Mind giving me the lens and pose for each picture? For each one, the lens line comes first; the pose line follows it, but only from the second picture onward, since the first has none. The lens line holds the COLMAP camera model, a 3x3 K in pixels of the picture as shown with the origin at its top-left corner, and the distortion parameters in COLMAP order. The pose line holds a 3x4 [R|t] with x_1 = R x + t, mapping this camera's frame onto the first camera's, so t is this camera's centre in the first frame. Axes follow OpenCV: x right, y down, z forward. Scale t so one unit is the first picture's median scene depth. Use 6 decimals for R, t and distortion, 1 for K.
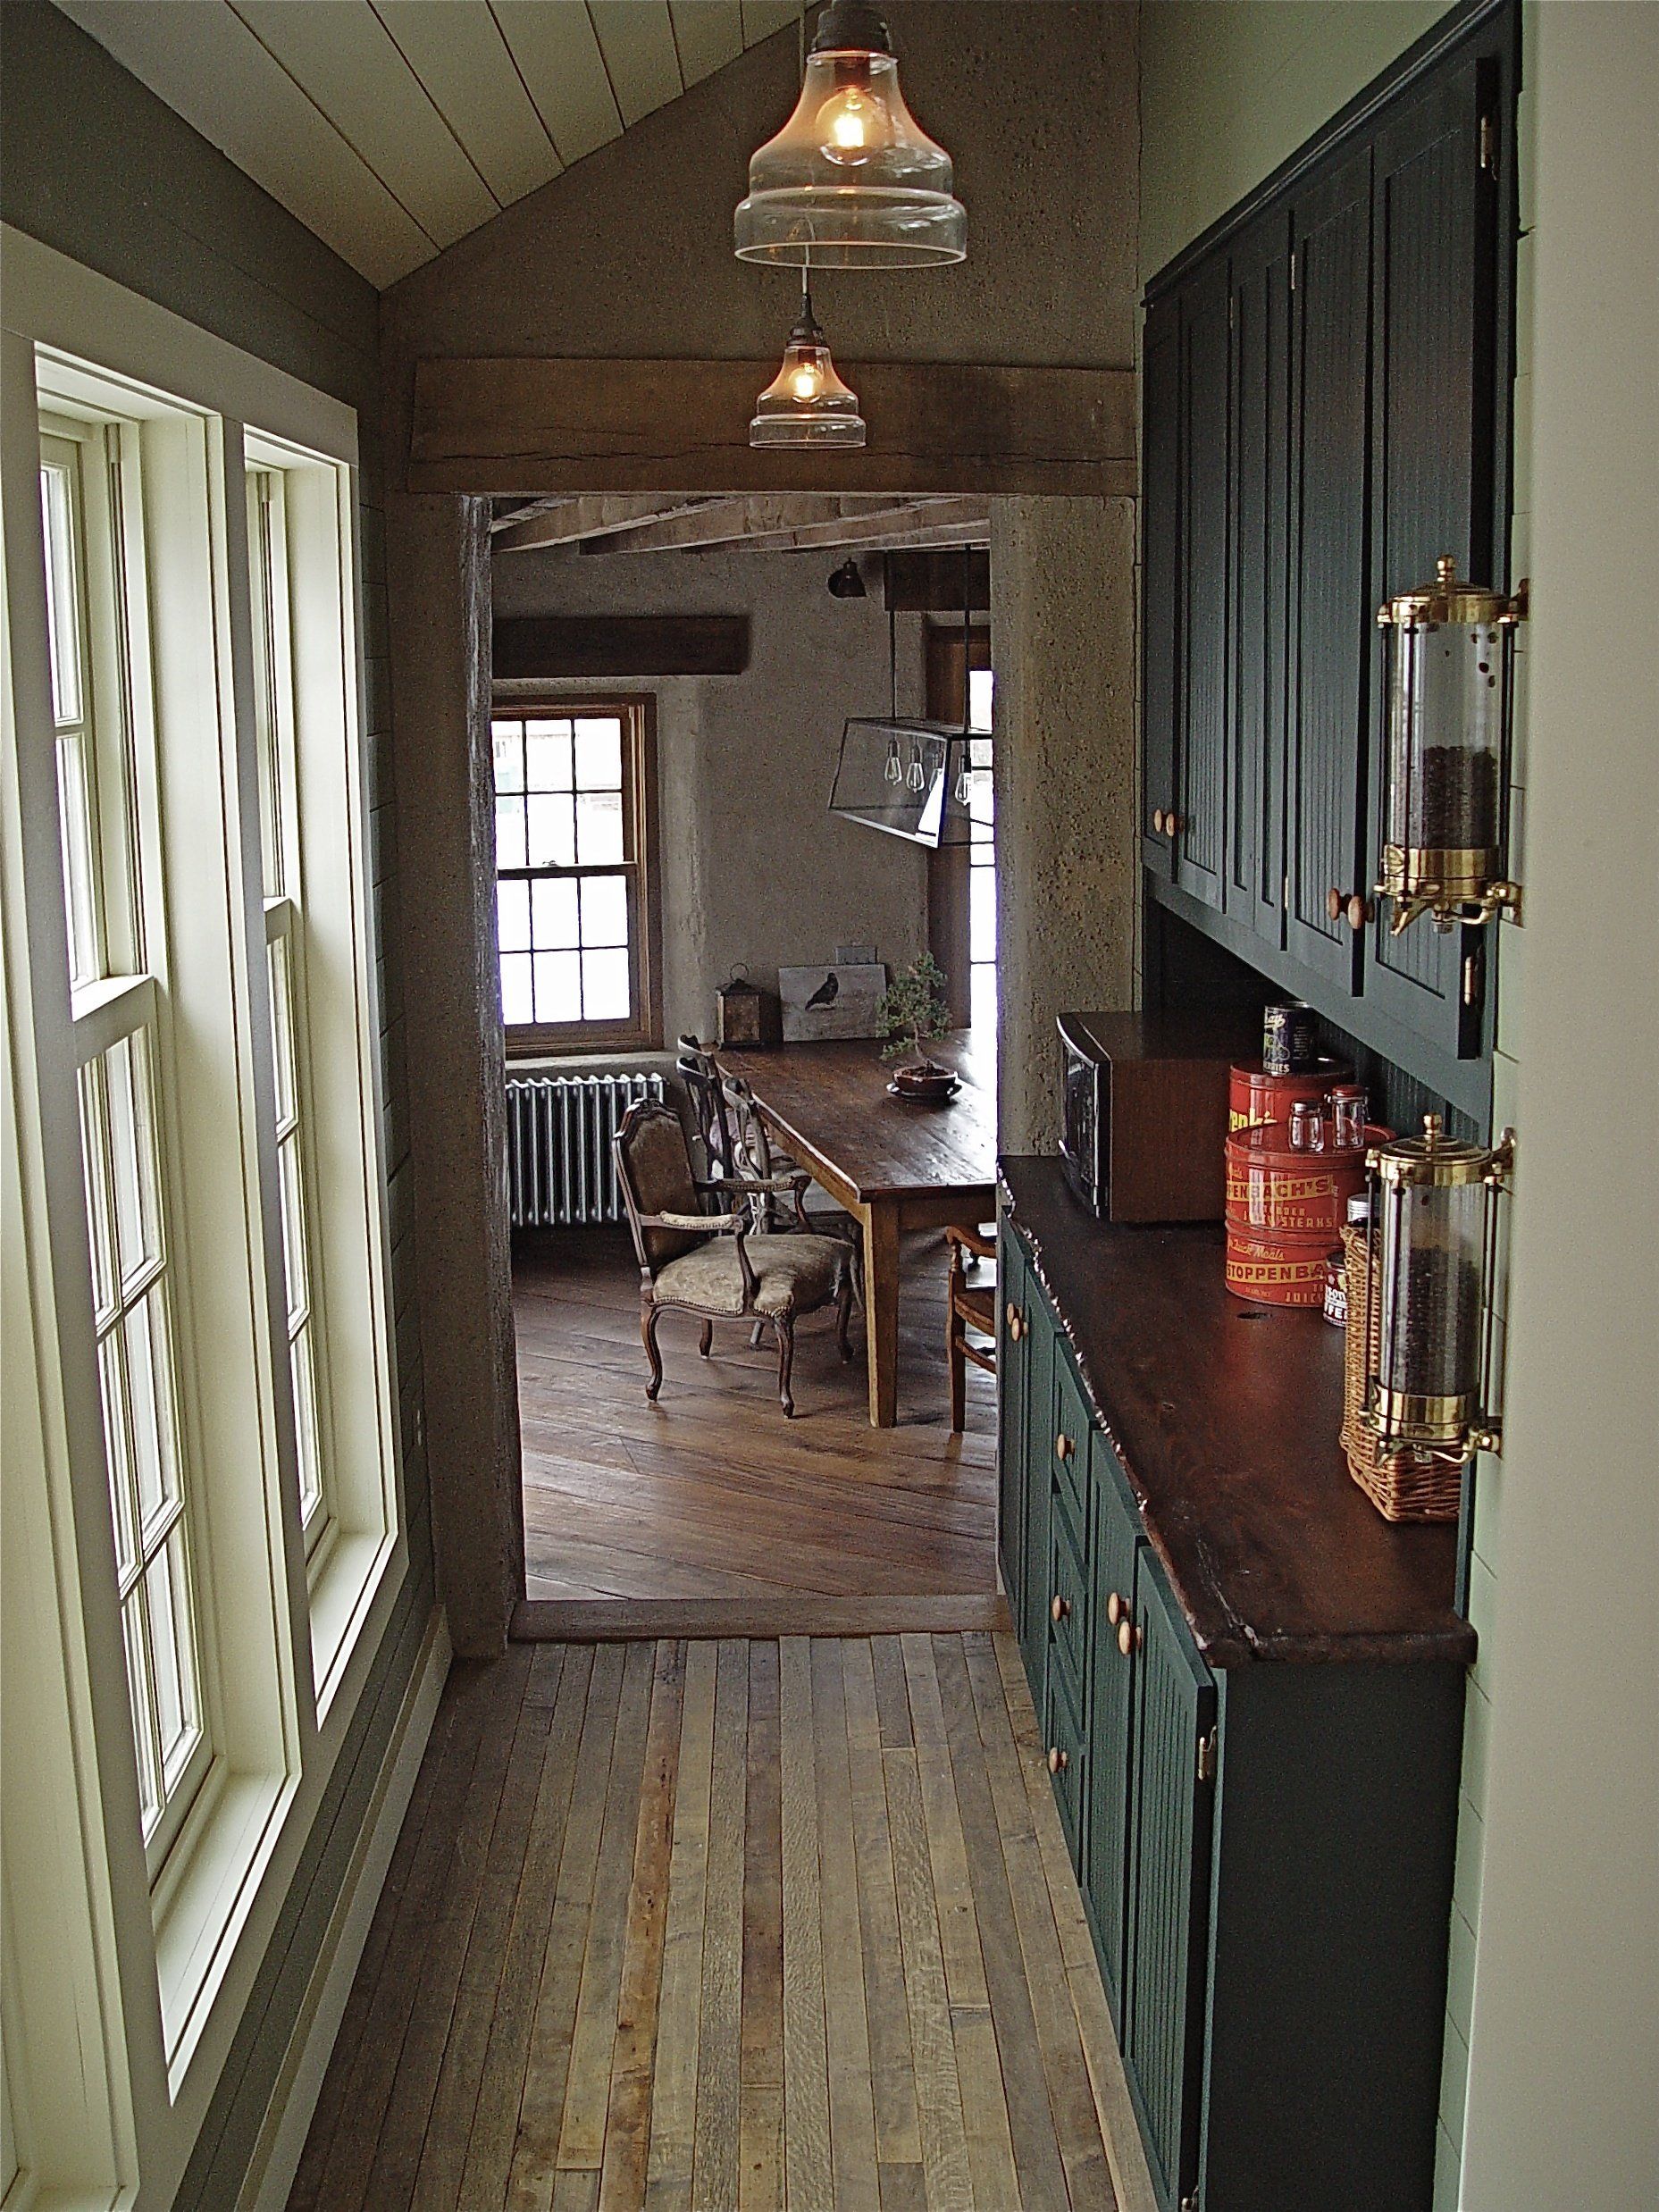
lens RADIAL K [[2608.9, 0, 829.5], [0, 2608.9, 1106.0], [0, 0, 1]] dist [-0.177840, 0.034332]
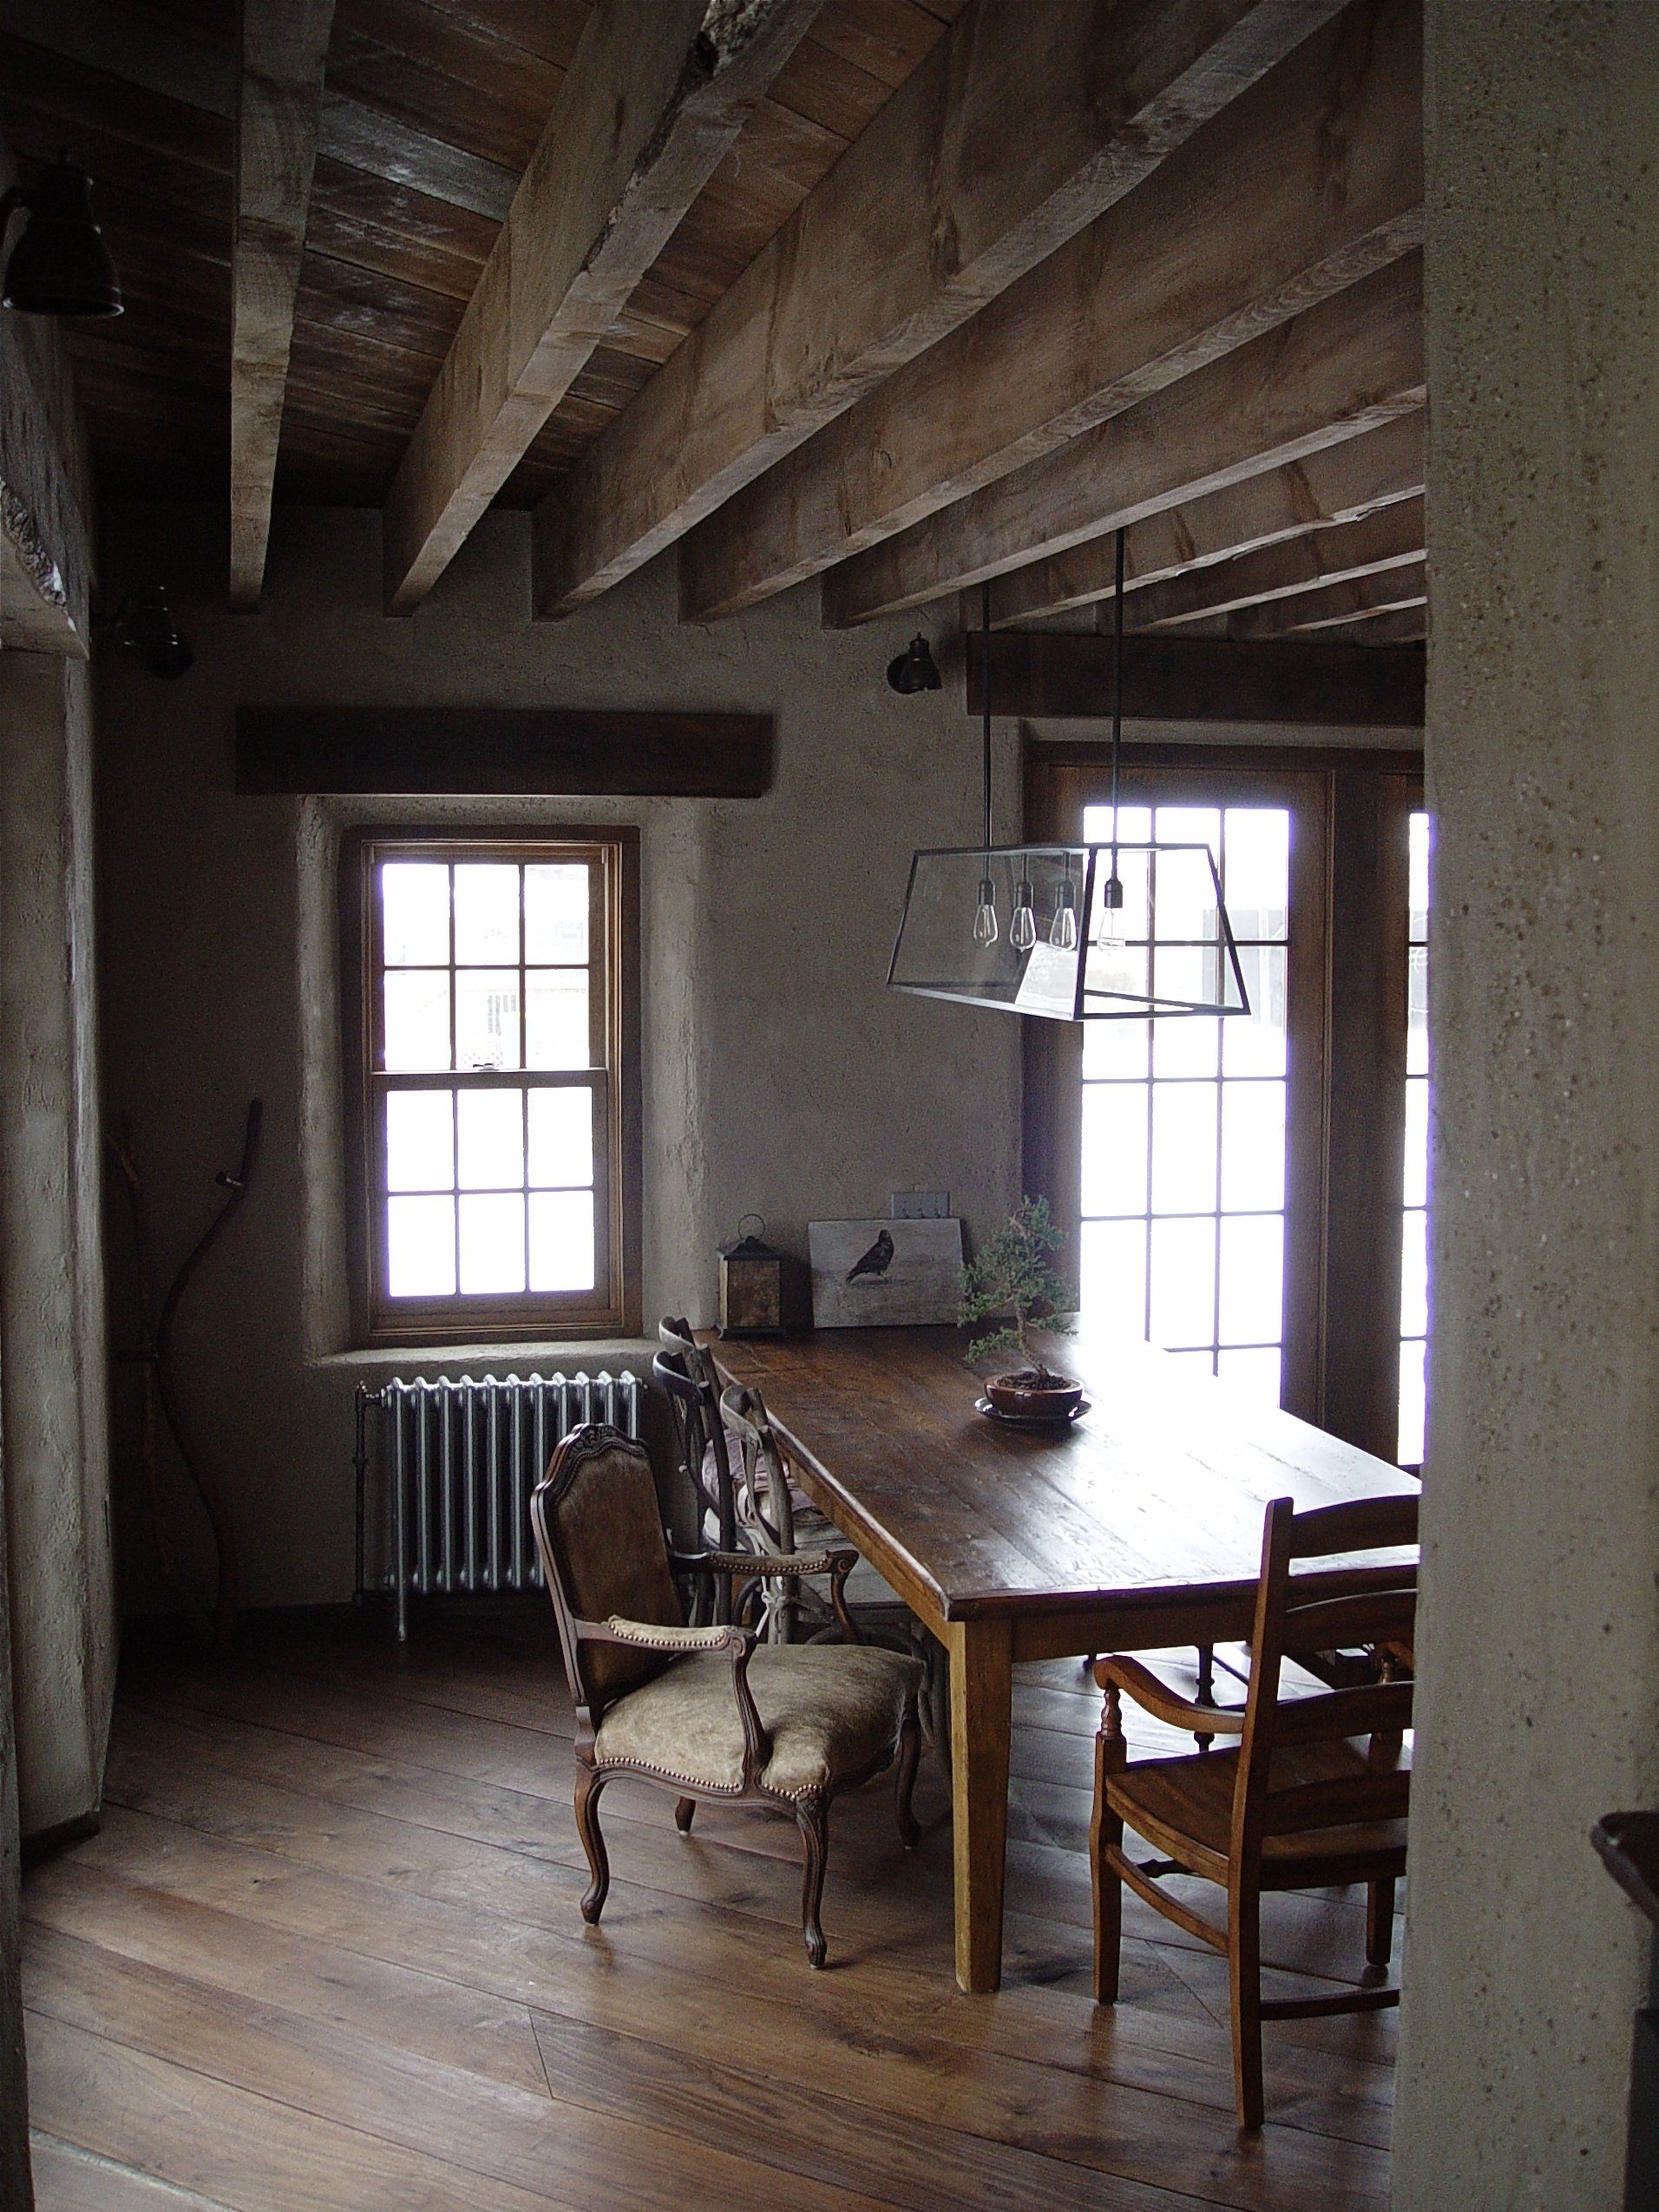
lens RADIAL K [[2609.2, 0, 829.5], [0, 2609.2, 1106.0], [0, 0, 1]] dist [-0.177840, 0.034332]
pose [[0.999862, 0.013427, -0.009786, -0.008708], [-0.014361, 0.994611, -0.102674, -0.014123], [0.008355, 0.102801, 0.994667, 0.350905]]
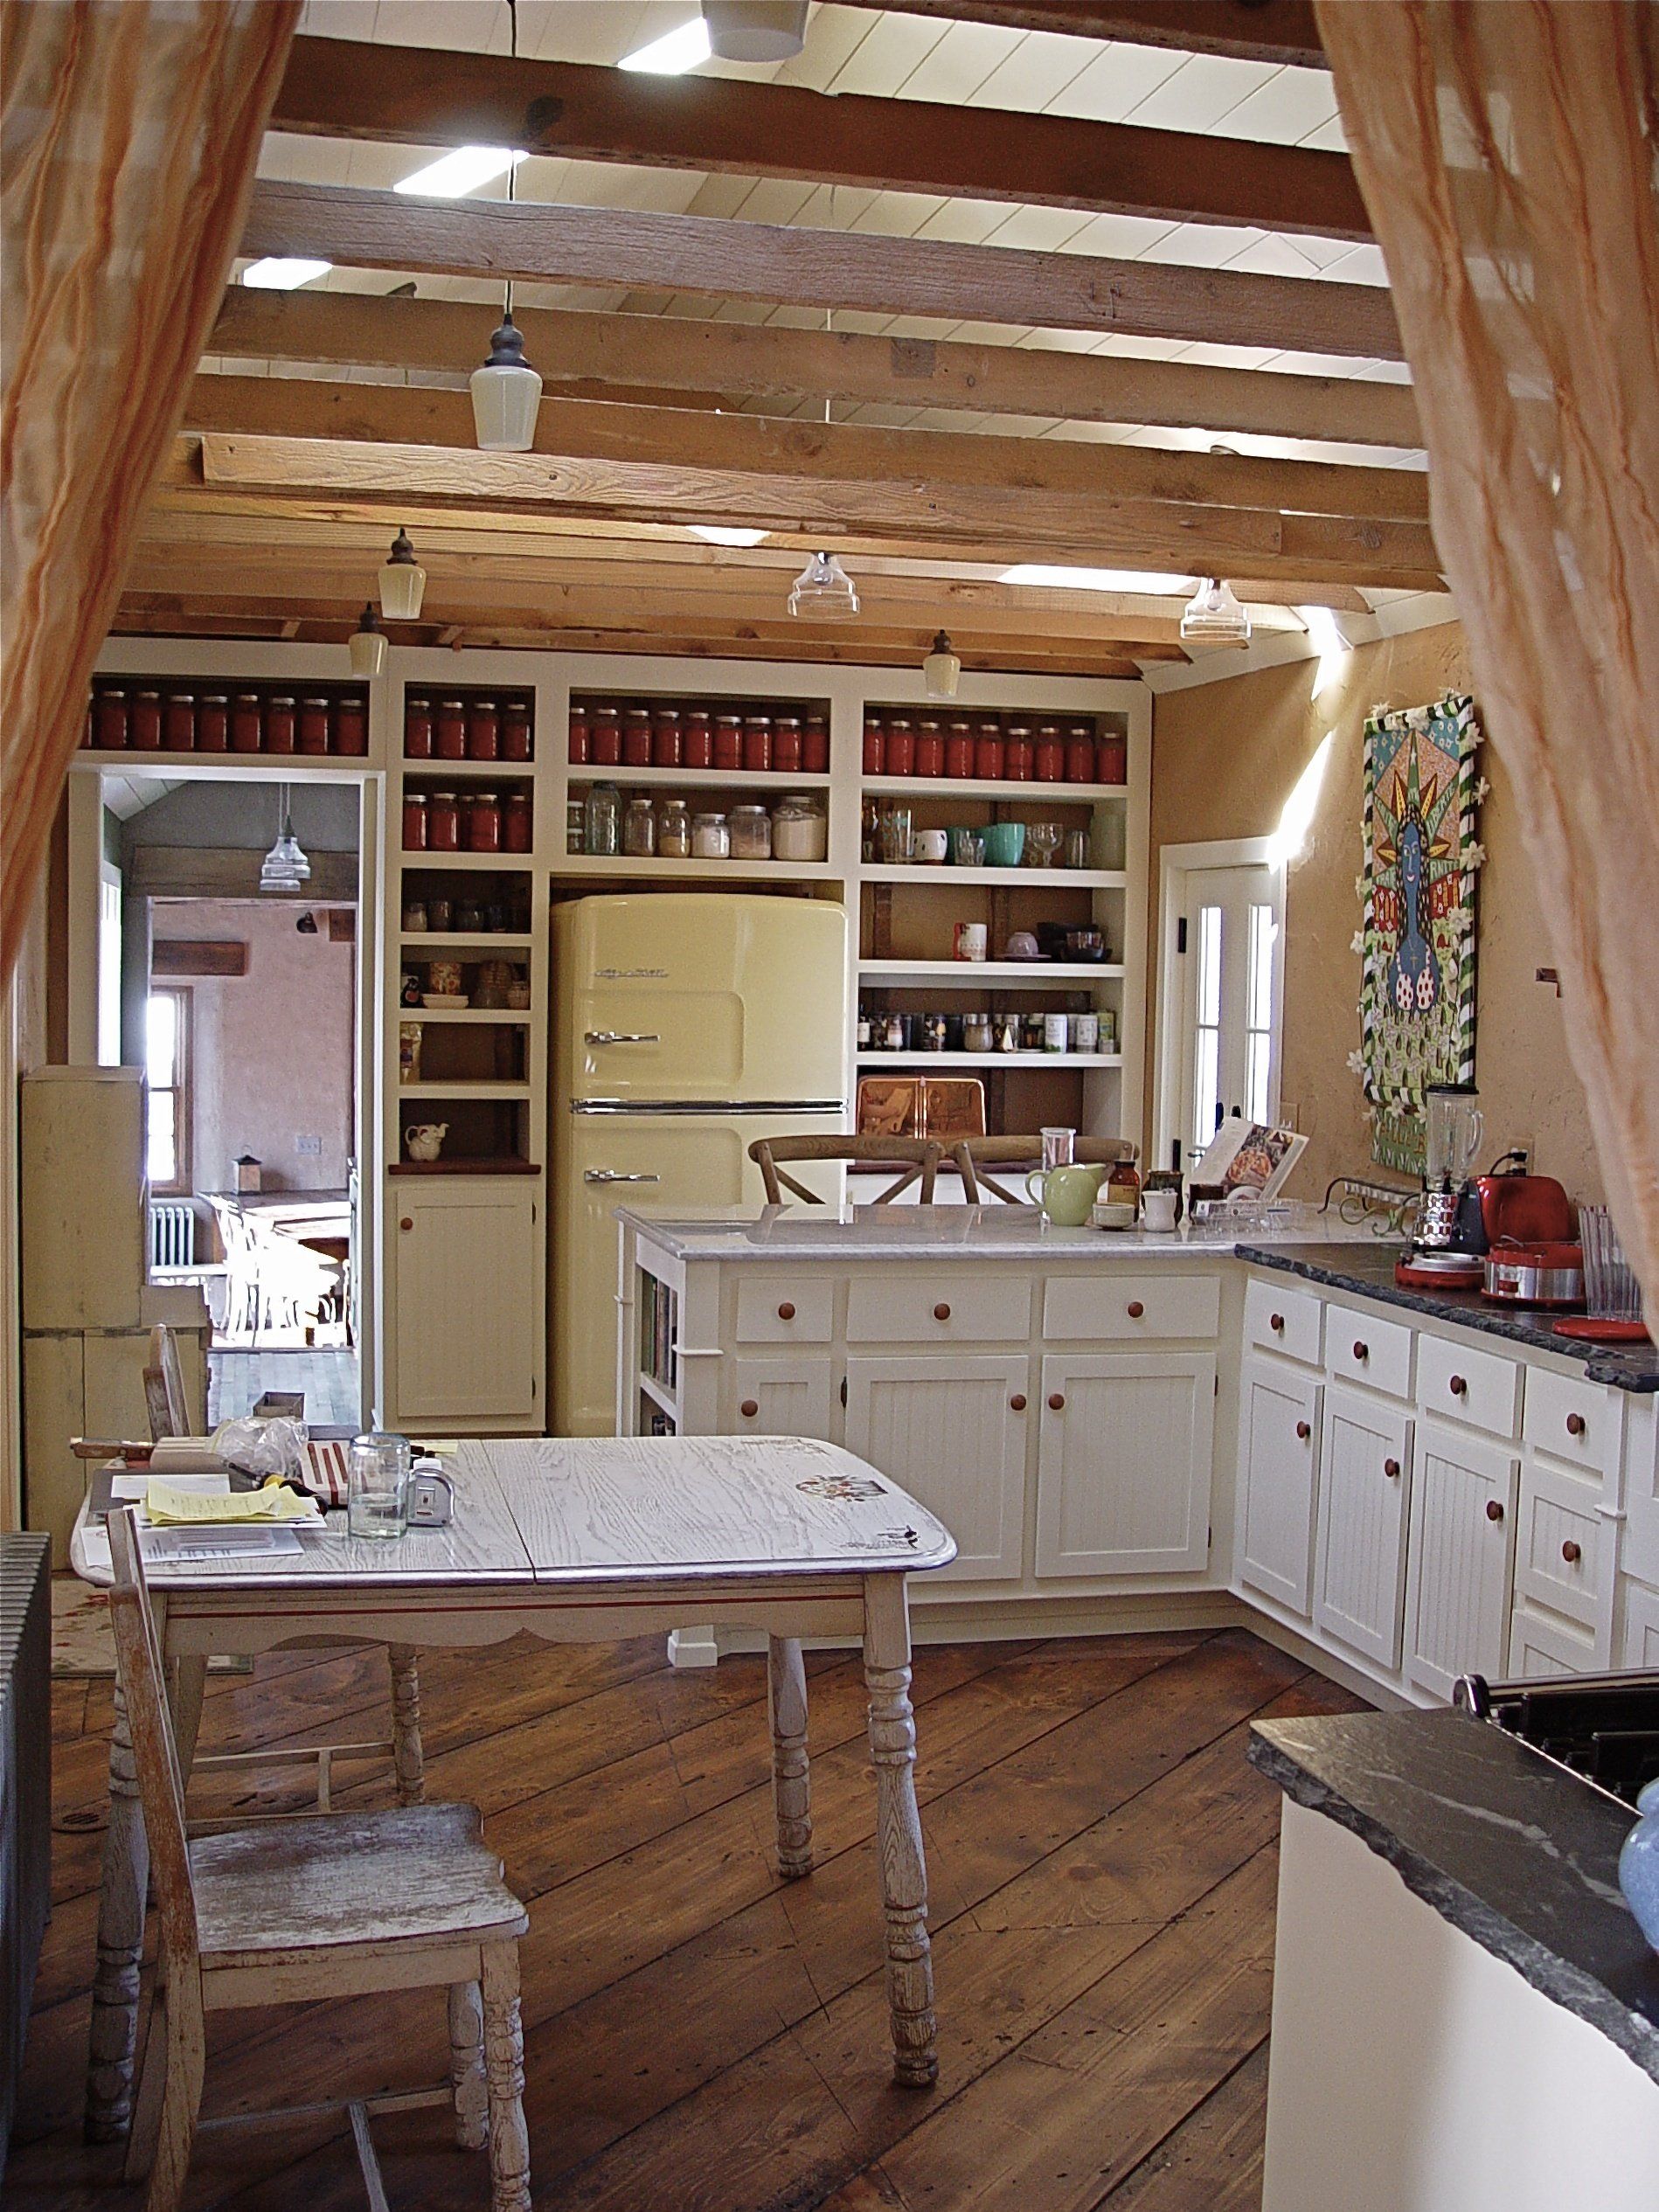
lens RADIAL K [[2609.1, 0, 829.5], [0, 2609.1, 1106.0], [0, 0, 1]] dist [-0.177840, 0.034332]
pose [[0.980345, 0.018097, 0.196457, 0.013134], [0.006476, 0.992296, -0.123720, 0.151106], [-0.197183, 0.122561, 0.972676, -0.828204]]
